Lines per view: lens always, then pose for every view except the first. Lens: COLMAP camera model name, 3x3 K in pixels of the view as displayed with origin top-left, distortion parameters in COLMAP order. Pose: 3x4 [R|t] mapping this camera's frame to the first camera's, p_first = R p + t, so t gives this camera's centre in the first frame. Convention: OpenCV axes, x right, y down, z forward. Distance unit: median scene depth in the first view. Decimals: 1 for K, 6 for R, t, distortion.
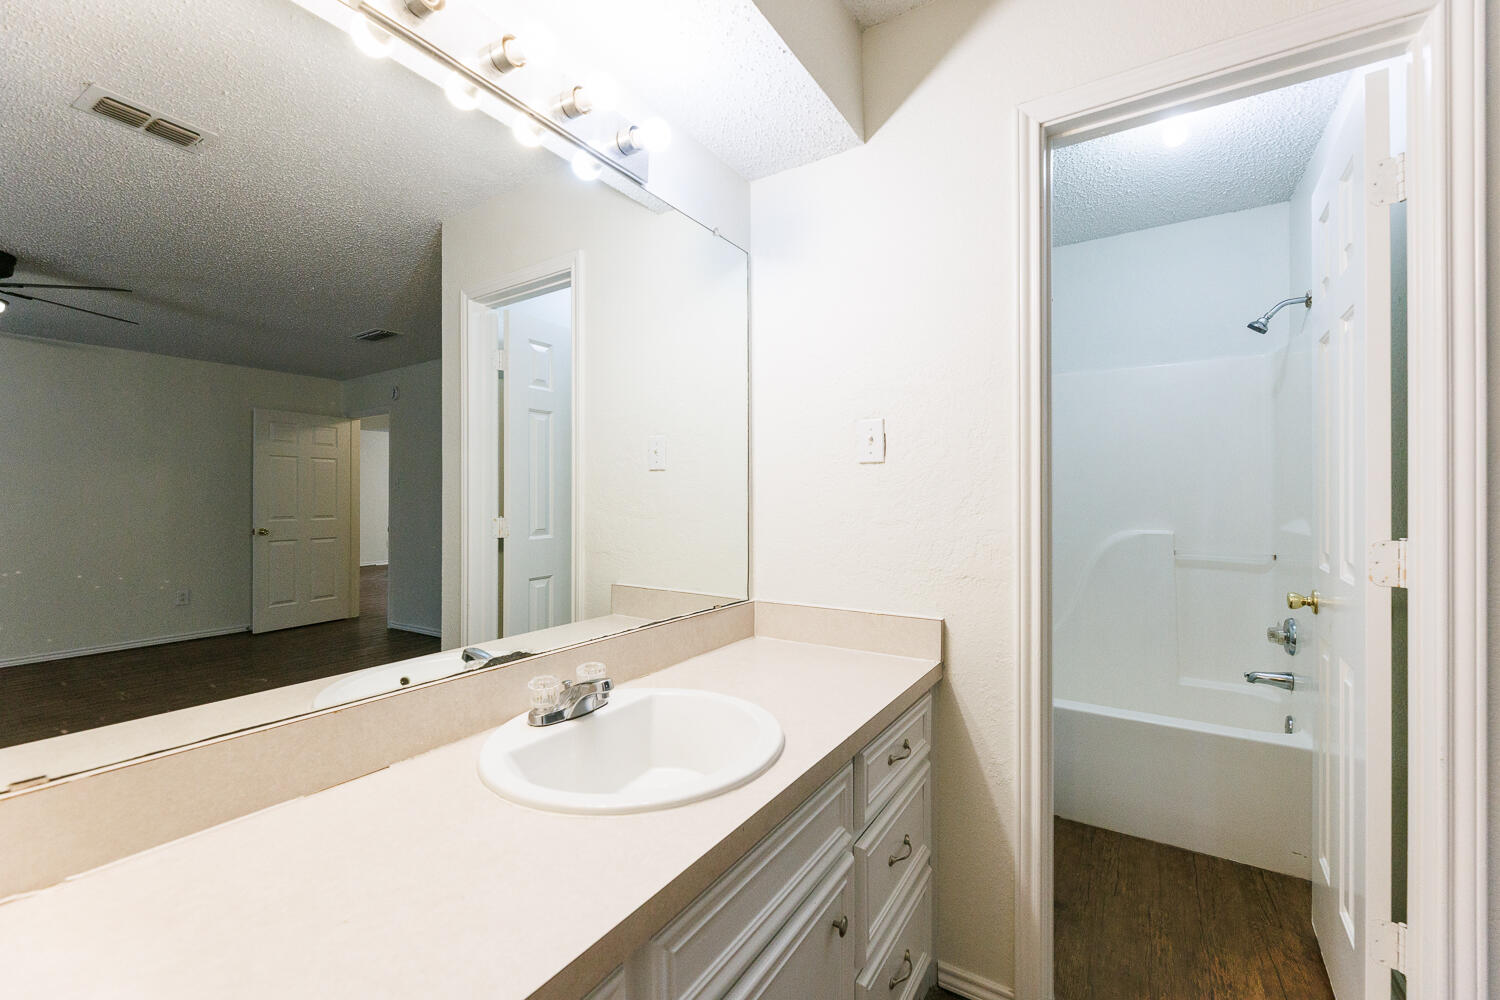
lens RADIAL K [[609.2, 0, 750.7], [0, 609.2, 488.9], [0, 0, 1]] dist [-0.001367, -0.000132]
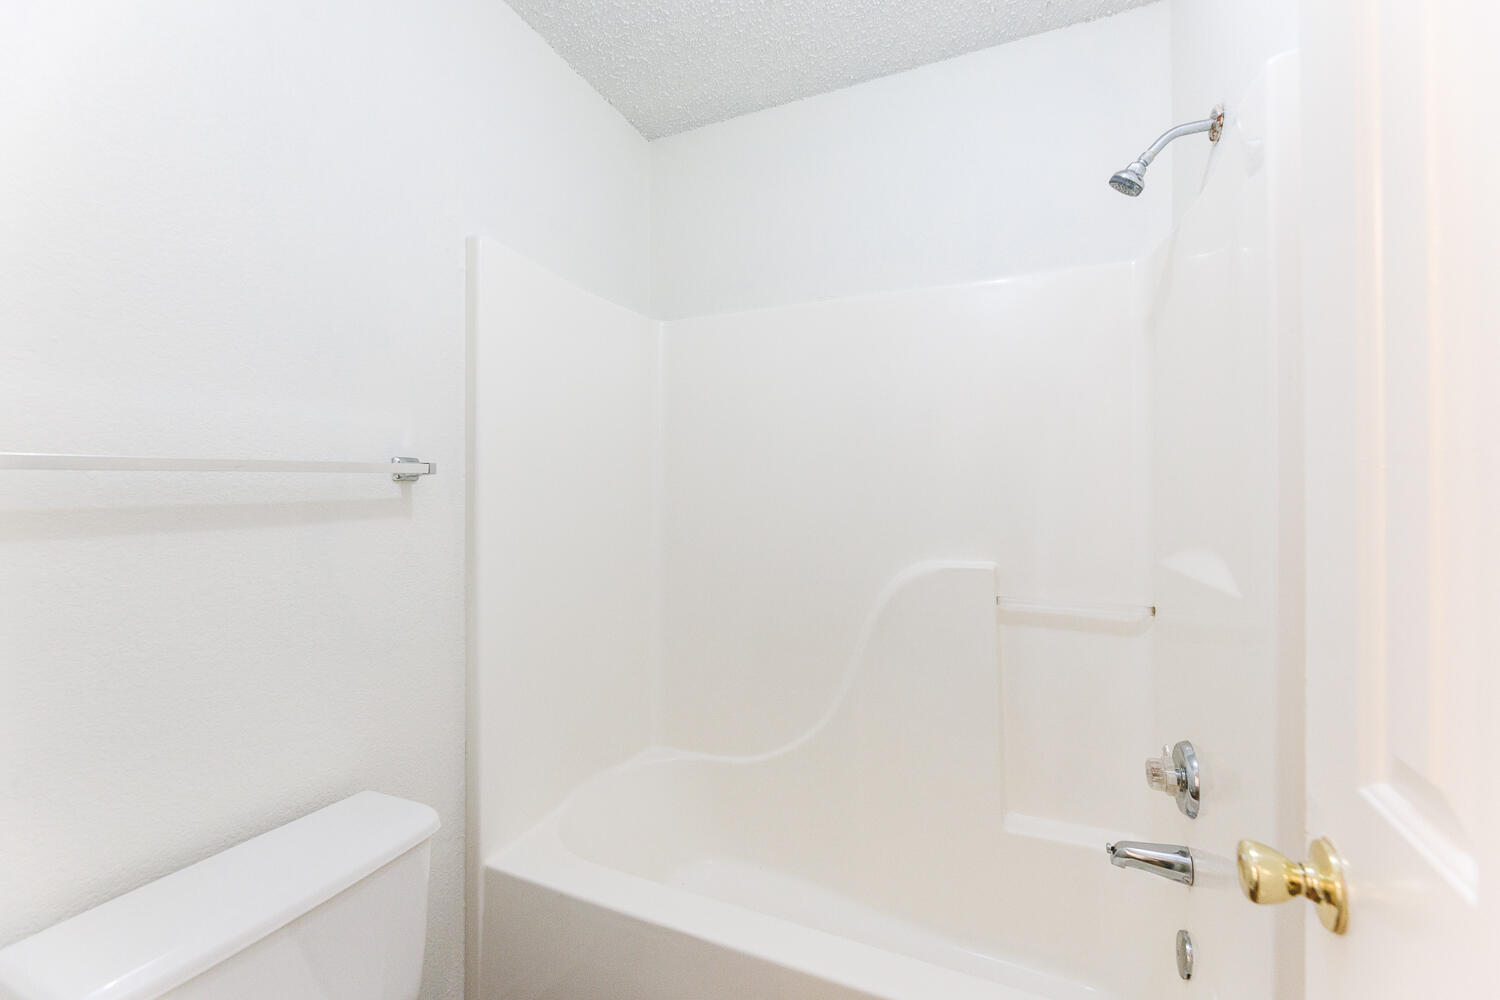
lens RADIAL K [[609.2, 0, 750.7], [0, 609.2, 488.9], [0, 0, 1]] dist [-0.001367, -0.000132]
pose [[0.987727, -0.001031, 0.156186, 0.441555], [0.001472, 0.999995, -0.002706, -0.000104], [-0.156182, 0.002902, 0.987724, 0.546725]]
